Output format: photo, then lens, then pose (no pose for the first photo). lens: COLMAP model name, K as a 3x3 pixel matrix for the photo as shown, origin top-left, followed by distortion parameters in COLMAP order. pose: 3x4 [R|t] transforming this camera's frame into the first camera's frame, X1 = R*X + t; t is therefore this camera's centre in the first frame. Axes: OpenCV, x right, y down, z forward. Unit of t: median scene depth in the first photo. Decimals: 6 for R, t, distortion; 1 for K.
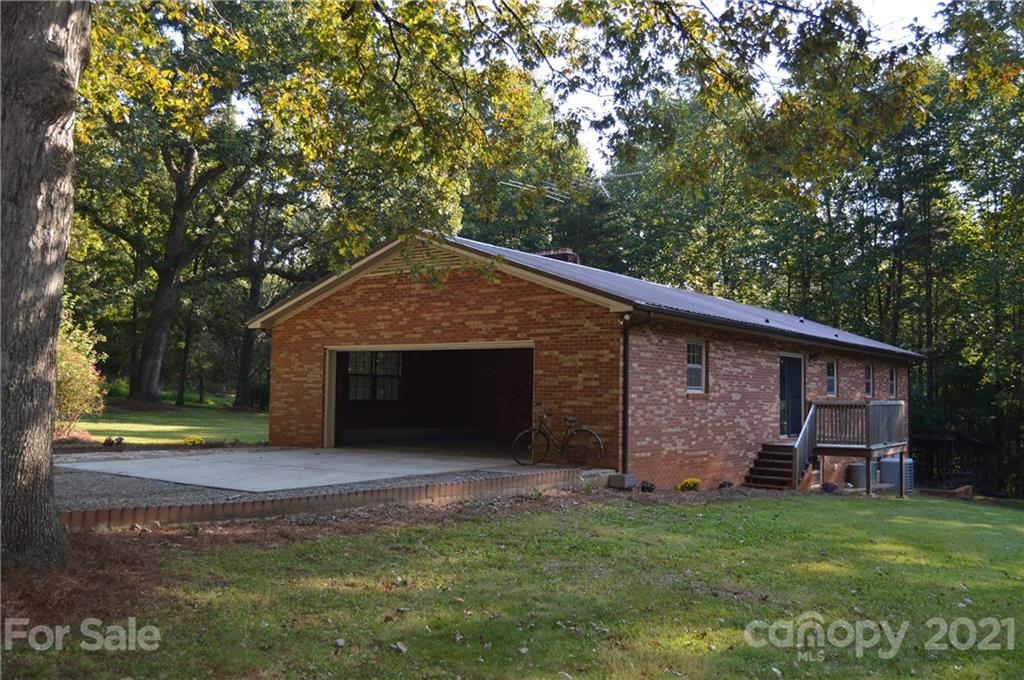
lens RADIAL K [[904.3, 0, 512.1], [0, 904.3, 339.8], [0, 0, 1]] dist [-0.071555, -0.002126]
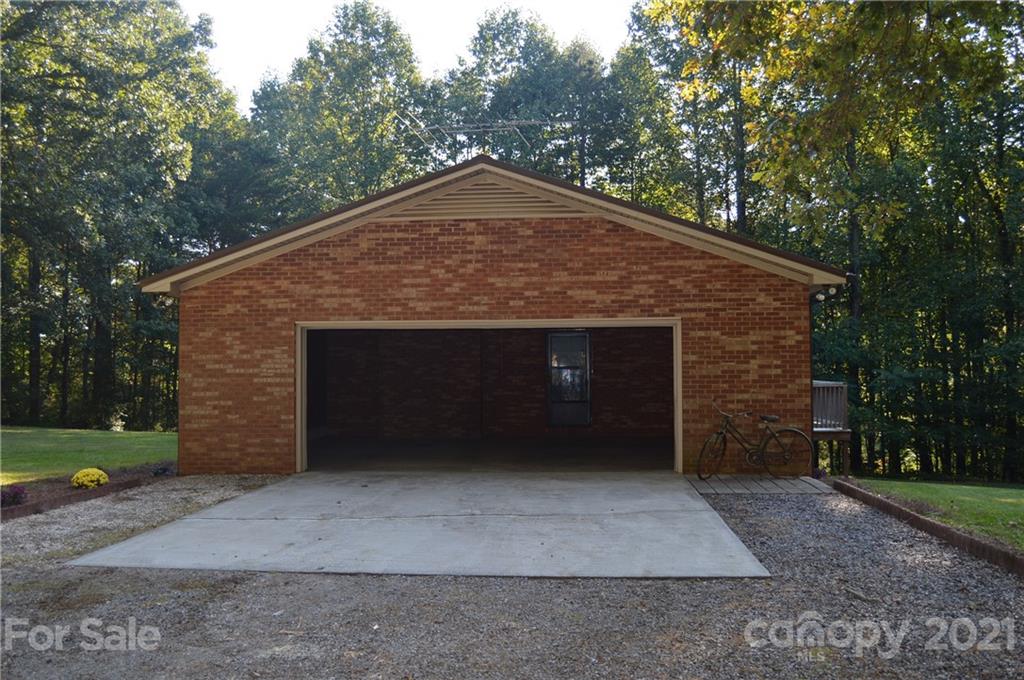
lens RADIAL K [[904.3, 0, 512.0], [0, 904.3, 342.7], [0, 0, 1]] dist [-0.071555, -0.002126]
pose [[0.855021, -0.003799, 0.518580, -0.476894], [-0.012397, 0.999538, 0.027763, 0.002680], [-0.518446, -0.030167, 0.854578, 0.392771]]
